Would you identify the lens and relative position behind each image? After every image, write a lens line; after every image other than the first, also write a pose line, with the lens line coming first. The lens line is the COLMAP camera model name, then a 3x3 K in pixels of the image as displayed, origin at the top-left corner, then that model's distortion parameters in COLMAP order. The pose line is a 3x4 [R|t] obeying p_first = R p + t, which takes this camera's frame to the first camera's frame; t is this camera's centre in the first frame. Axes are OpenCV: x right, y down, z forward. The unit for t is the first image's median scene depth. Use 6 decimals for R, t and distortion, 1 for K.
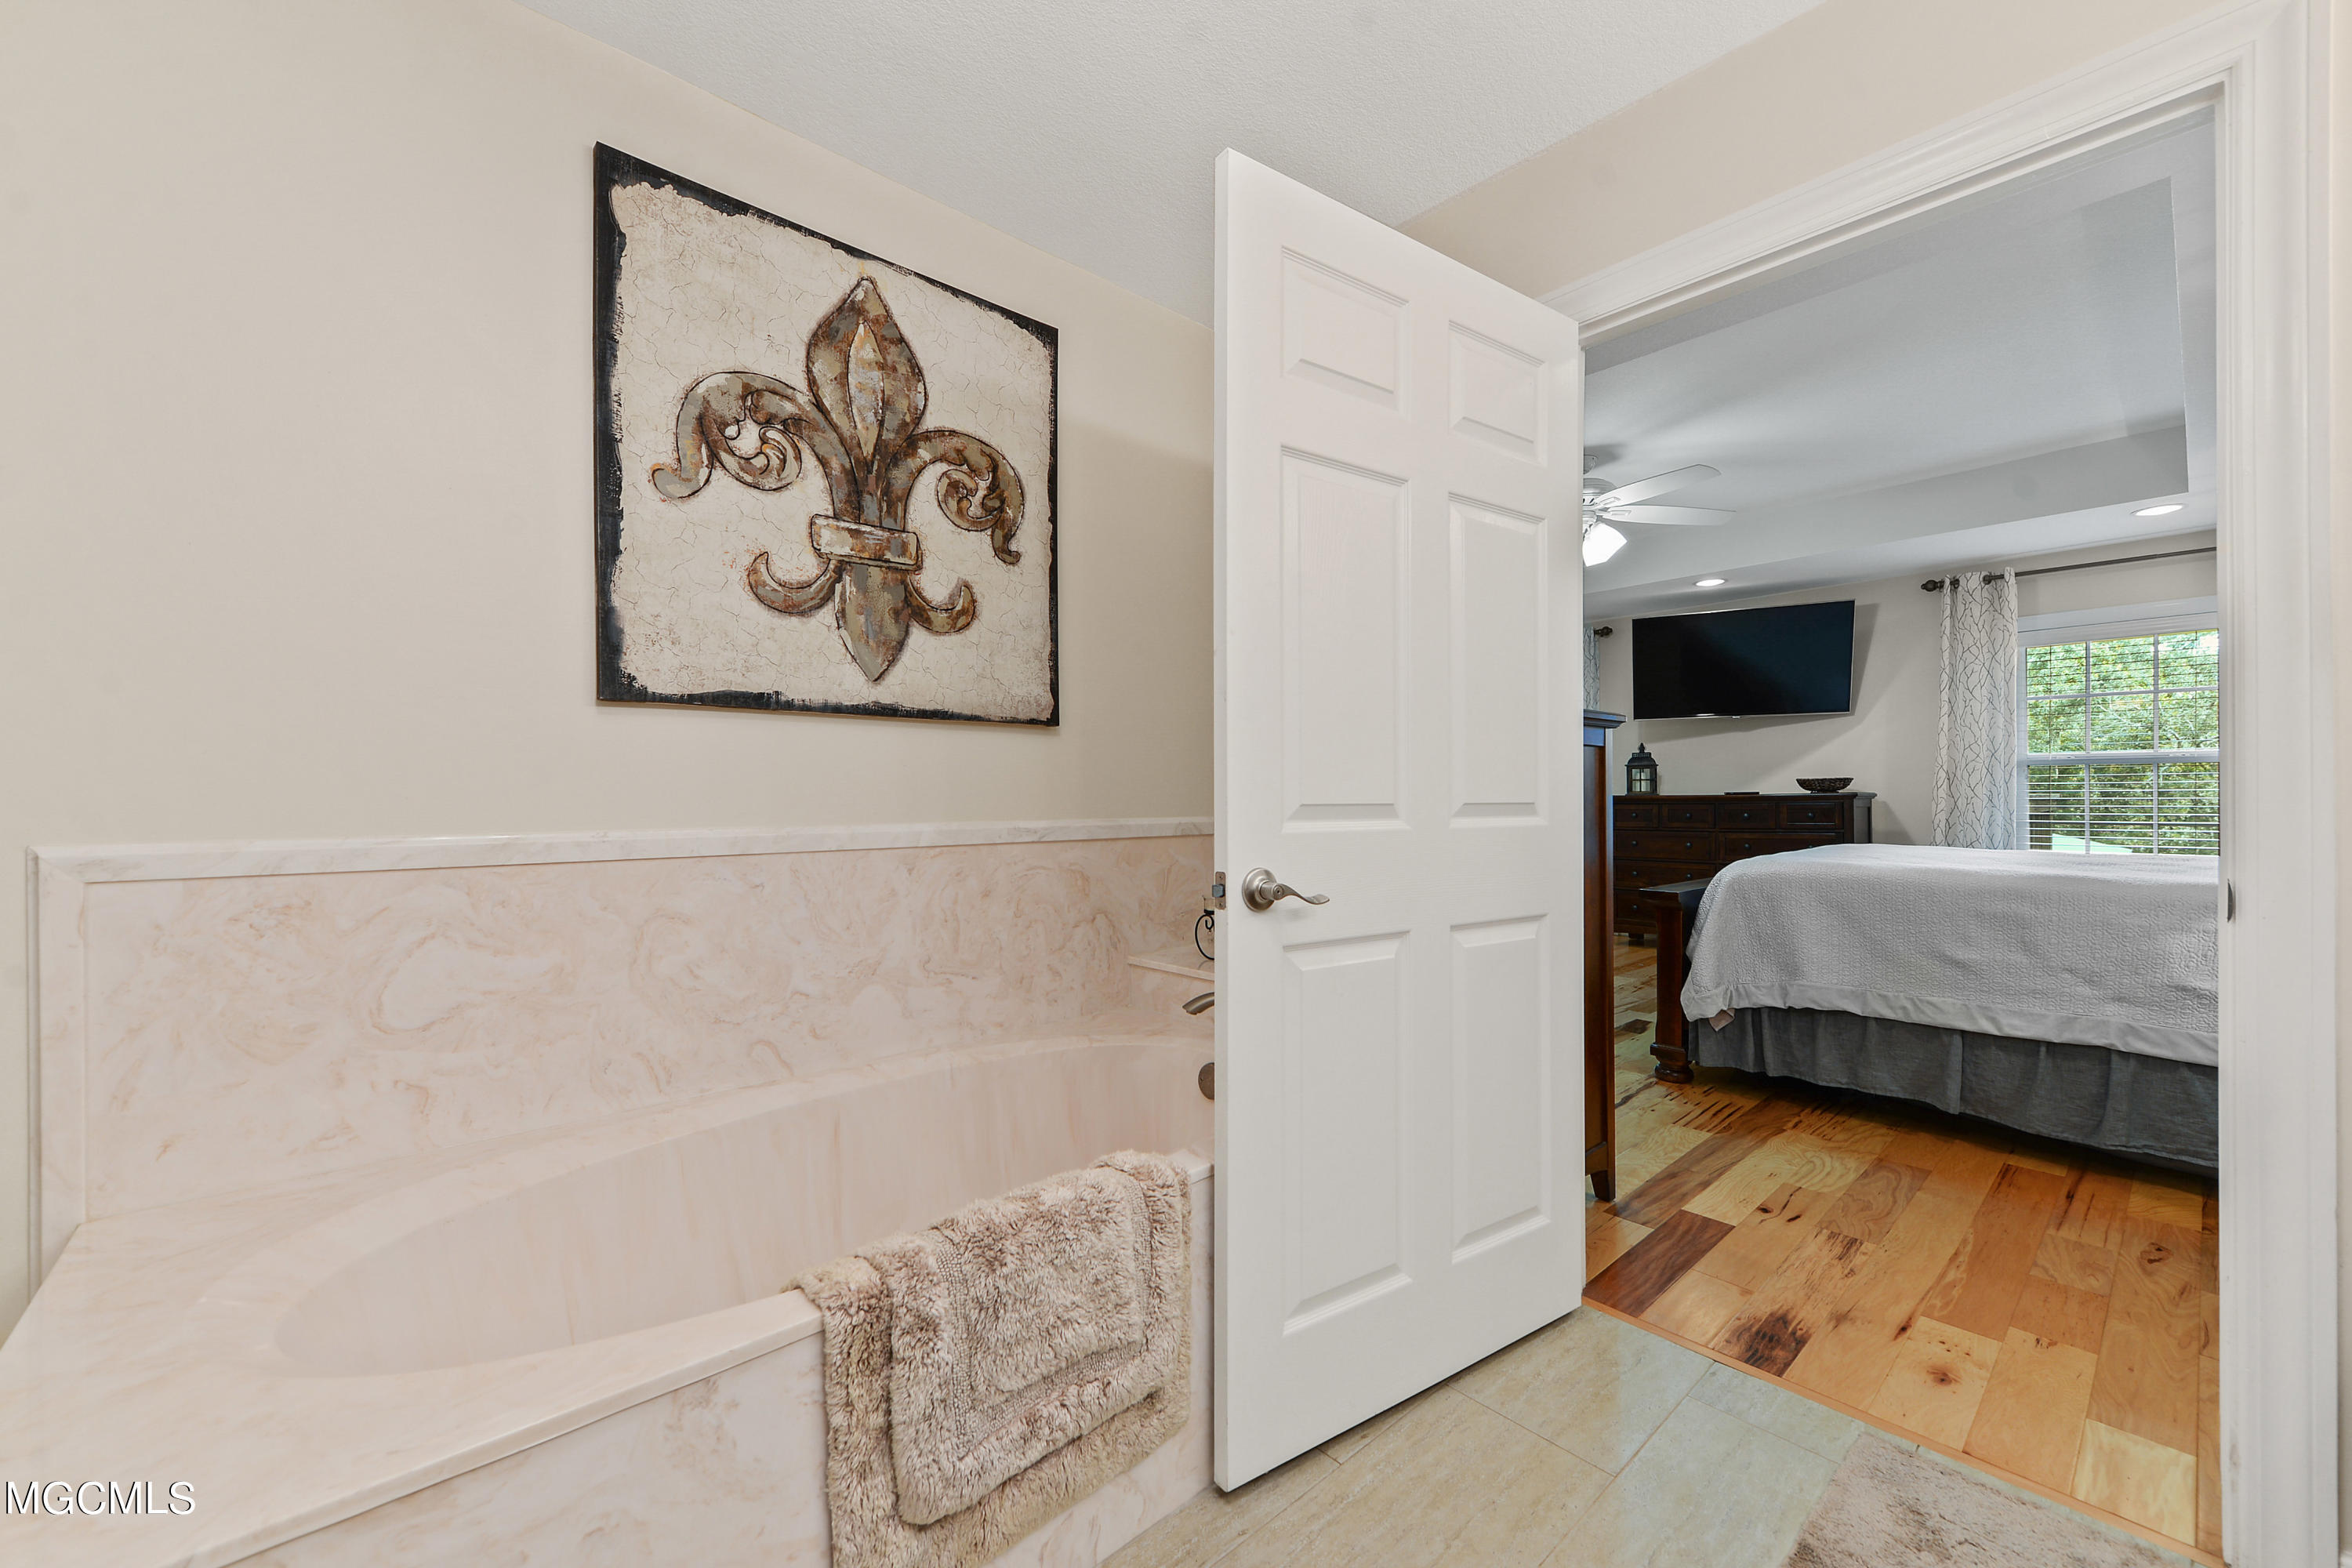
lens RADIAL K [[926.8, 0, 1176.0], [0, 926.8, 784.0], [0, 0, 1]] dist [0.002547, 0.000008]
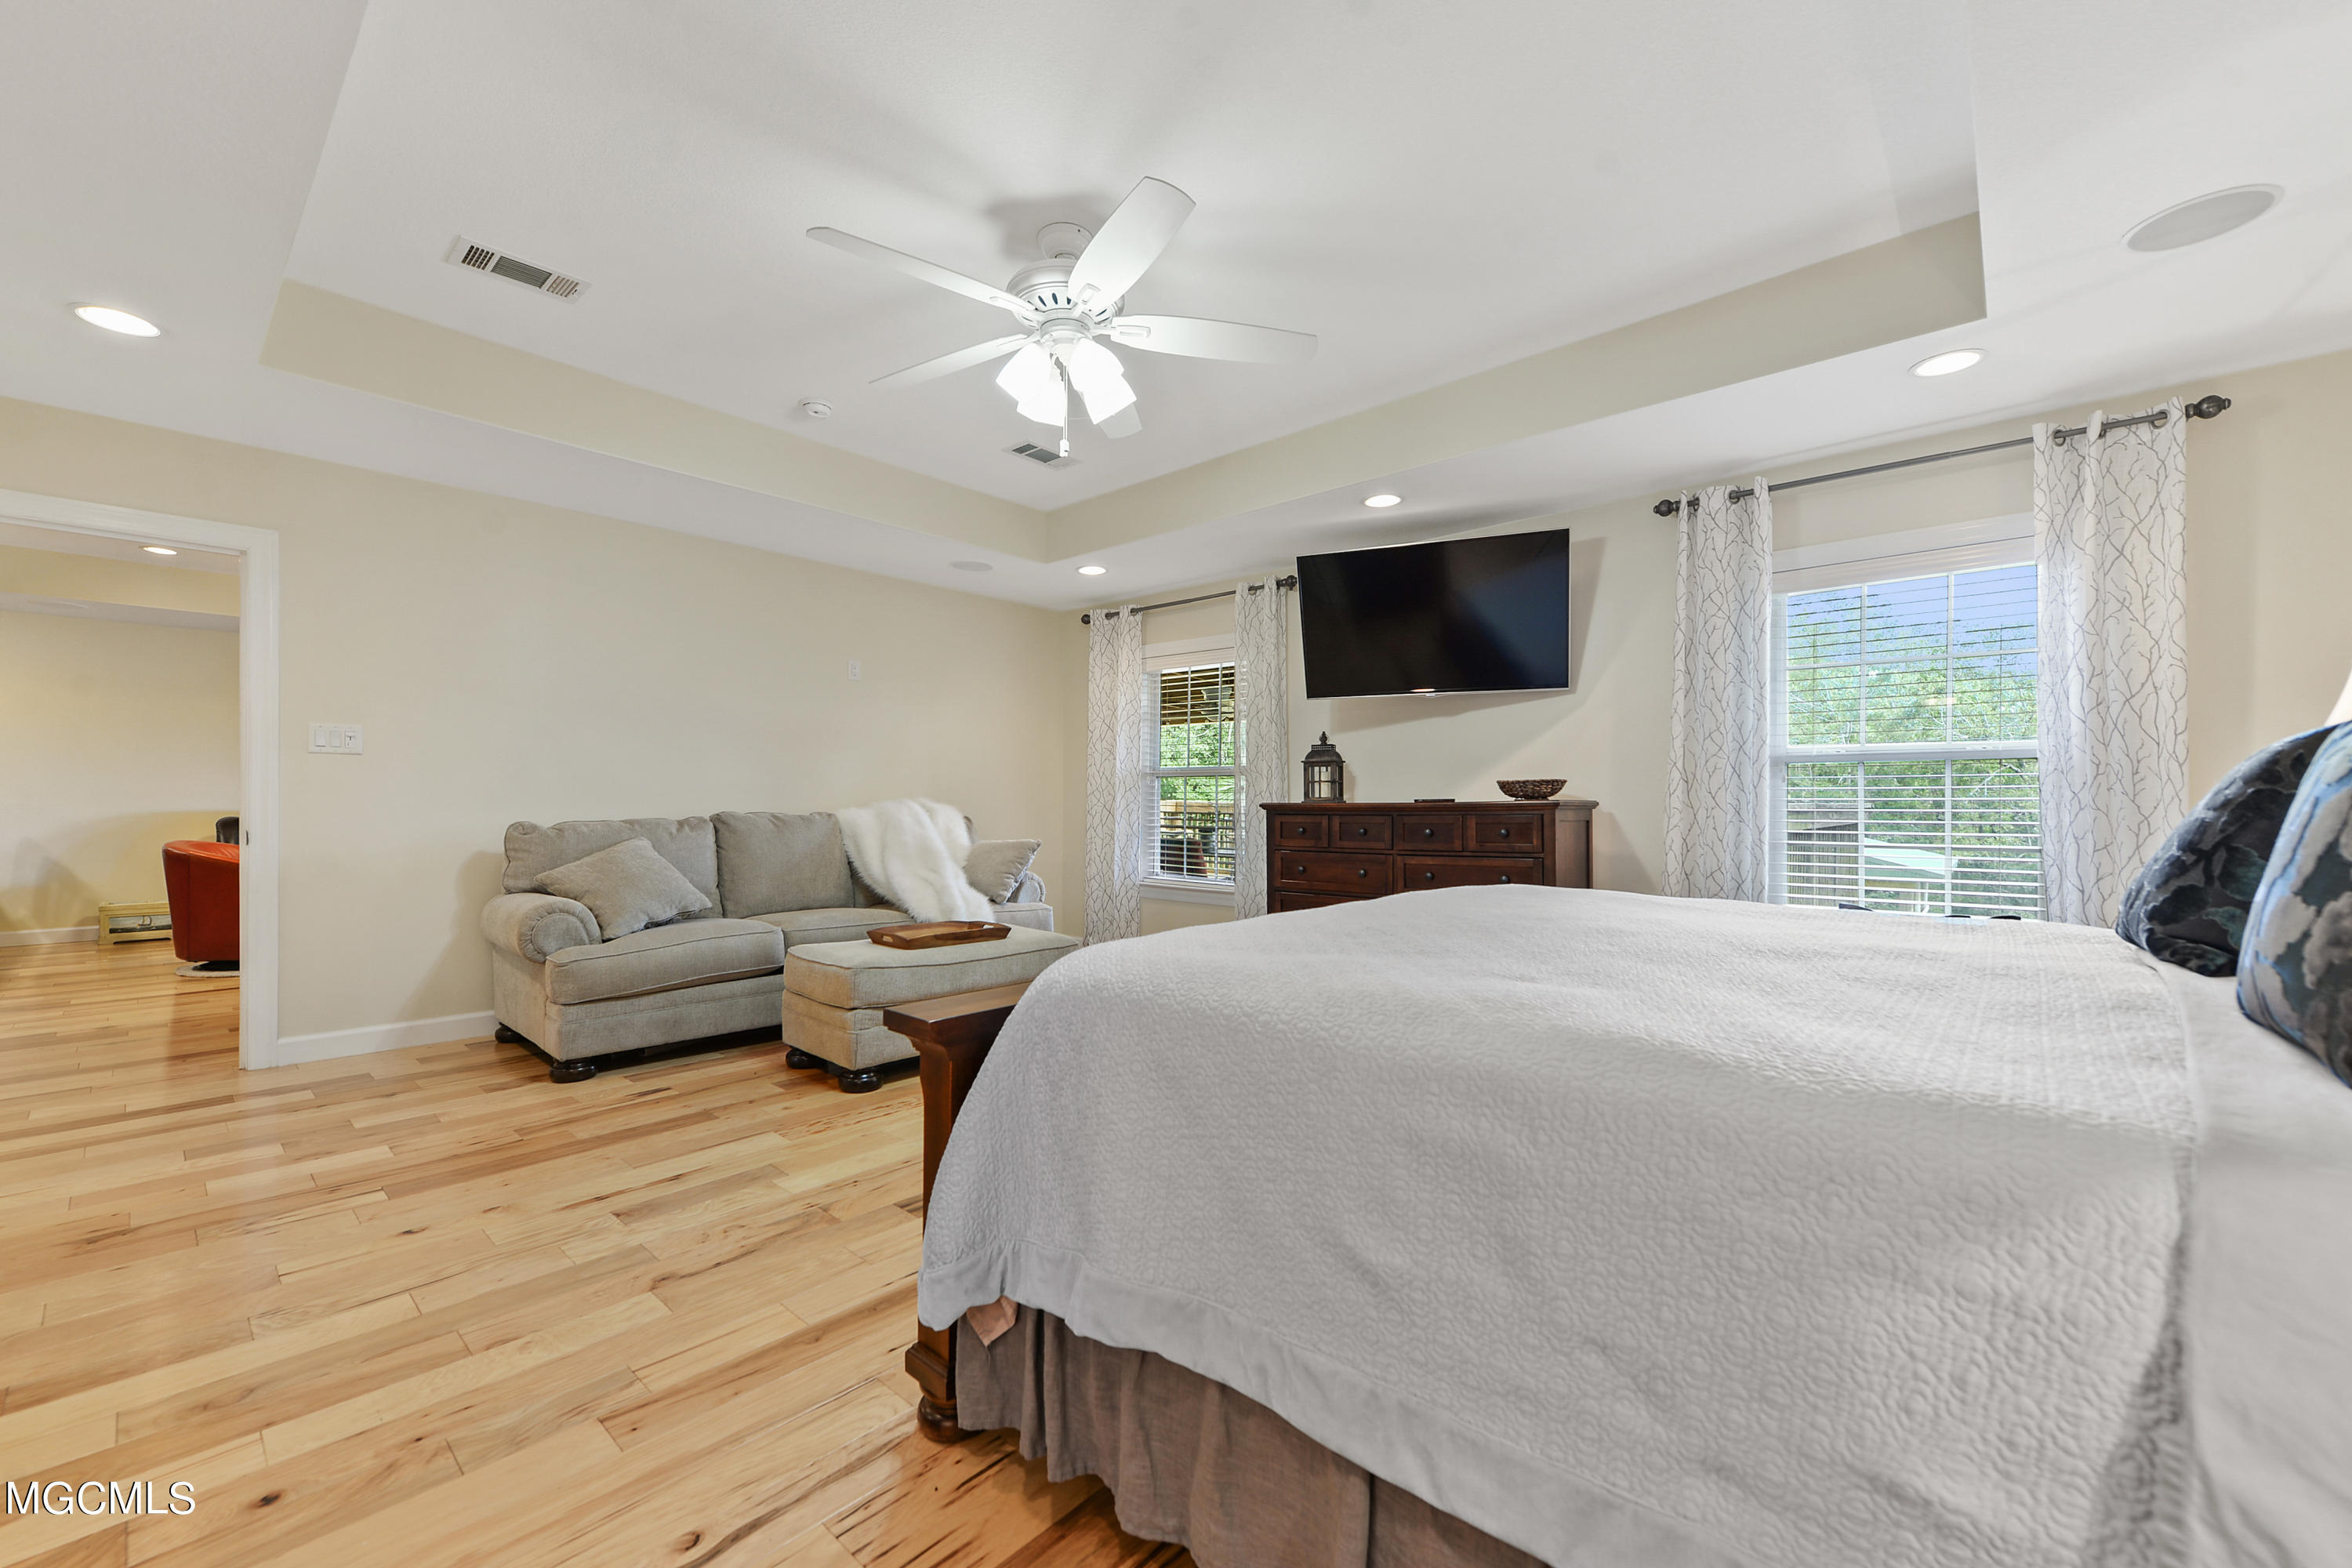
lens RADIAL K [[947.6, 0, 1170.7], [0, 947.6, 791.4], [0, 0, 1]] dist [0.001587, -0.000007]
pose [[0.994438, 0.005312, 0.105191, 0.370266], [-0.005553, 0.999983, 0.001999, 0.002764], [-0.105178, -0.002572, 0.994450, 0.327007]]
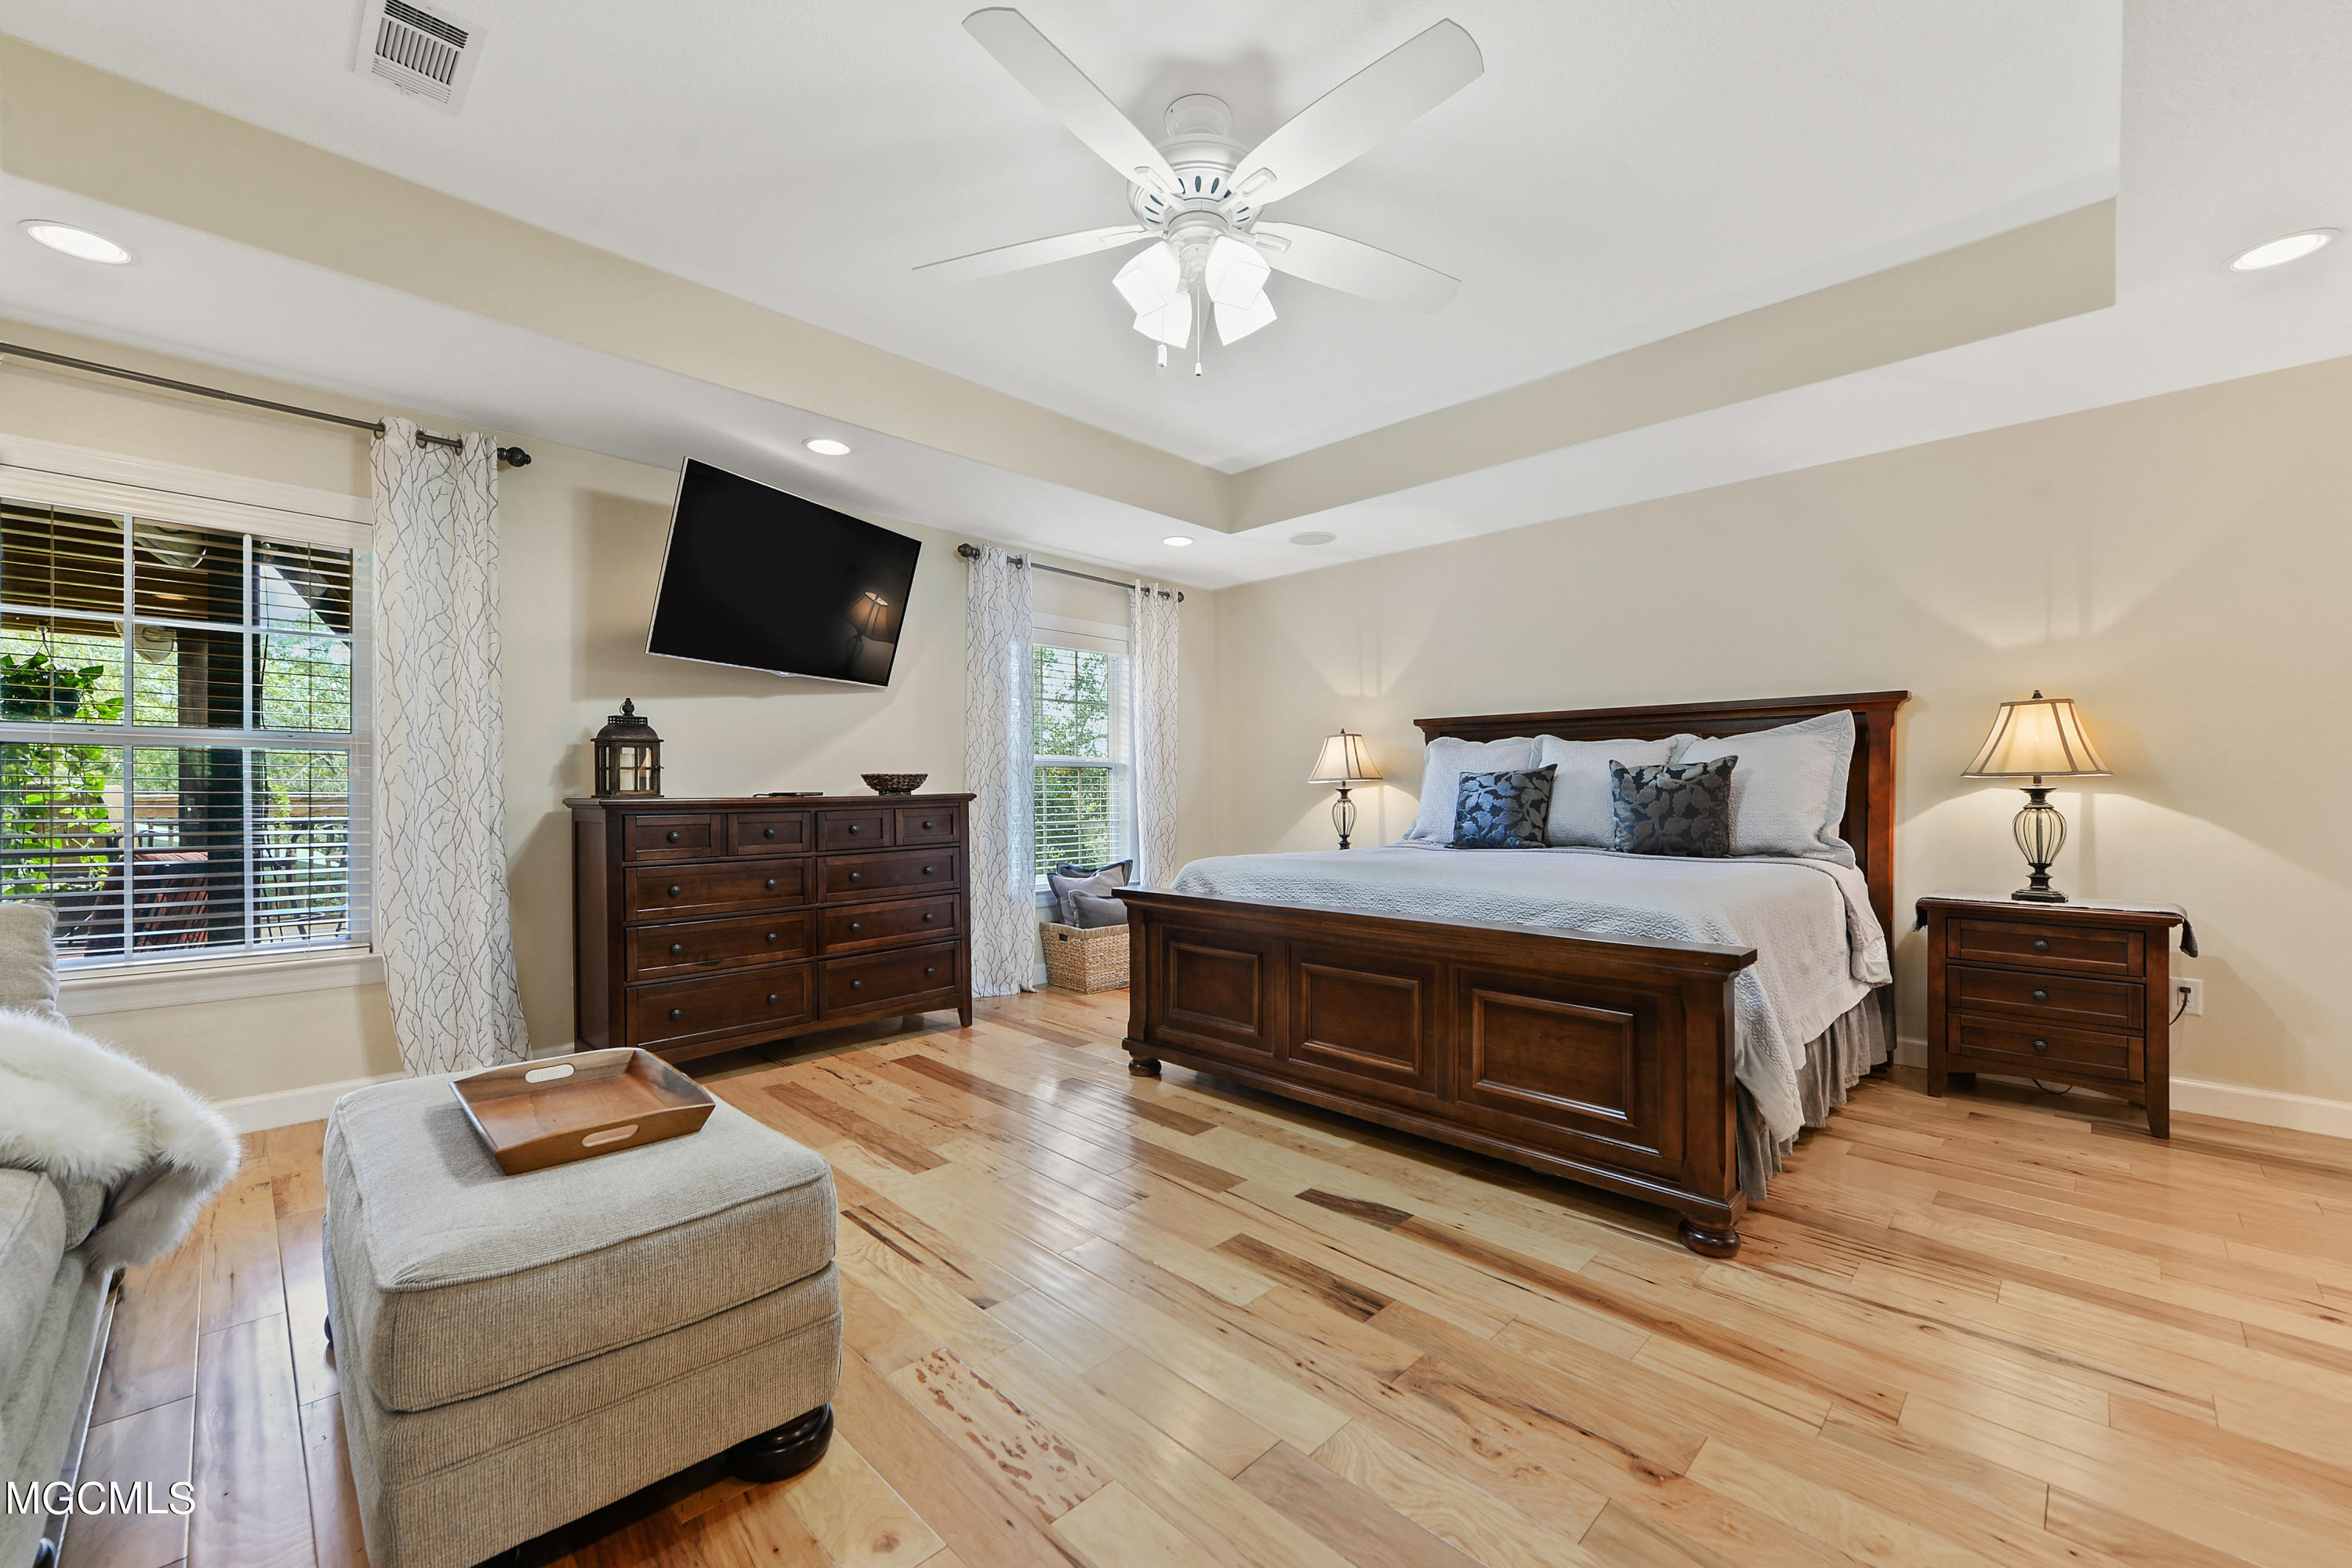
lens RADIAL K [[926.8, 0, 1176.0], [0, 926.8, 784.0], [0, 0, 1]] dist [0.002547, 0.000008]
pose [[-0.060016, 0.010467, 0.998143, -0.048795], [-0.011698, 0.999869, -0.011188, 0.007846], [-0.998129, -0.012348, -0.059886, 0.878651]]
